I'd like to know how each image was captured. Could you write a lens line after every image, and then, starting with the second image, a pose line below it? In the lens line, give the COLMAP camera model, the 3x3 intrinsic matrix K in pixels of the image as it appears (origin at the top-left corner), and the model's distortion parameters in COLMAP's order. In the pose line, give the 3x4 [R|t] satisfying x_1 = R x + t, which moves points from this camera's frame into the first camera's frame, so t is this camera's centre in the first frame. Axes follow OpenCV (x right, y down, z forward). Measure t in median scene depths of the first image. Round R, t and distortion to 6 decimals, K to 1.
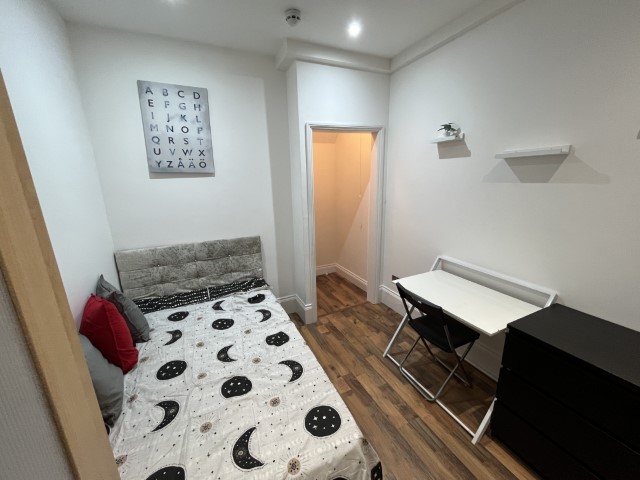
lens RADIAL K [[258.2, 0, 319.3], [0, 258.2, 239.3], [0, 0, 1]] dist [-0.000325, -0.000759]
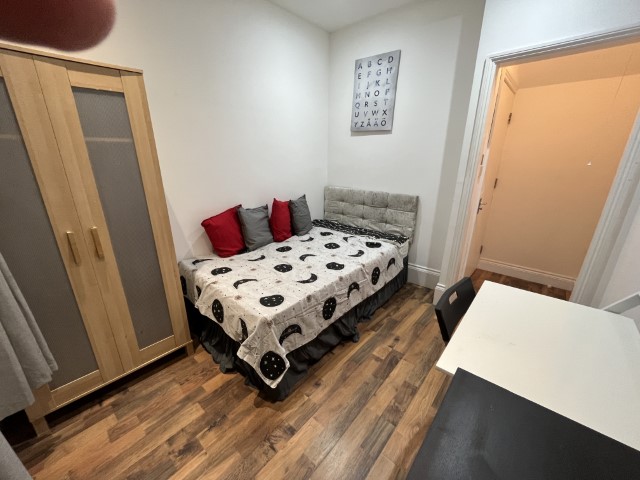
lens RADIAL K [[258.2, 0, 318.2], [0, 258.2, 239.7], [0, 0, 1]] dist [-0.000325, -0.000759]
pose [[0.408516, 0.311057, -0.858113, 0.623071], [-0.232400, 0.944602, 0.231771, 0.005727], [0.882669, 0.104744, 0.458175, 0.280470]]
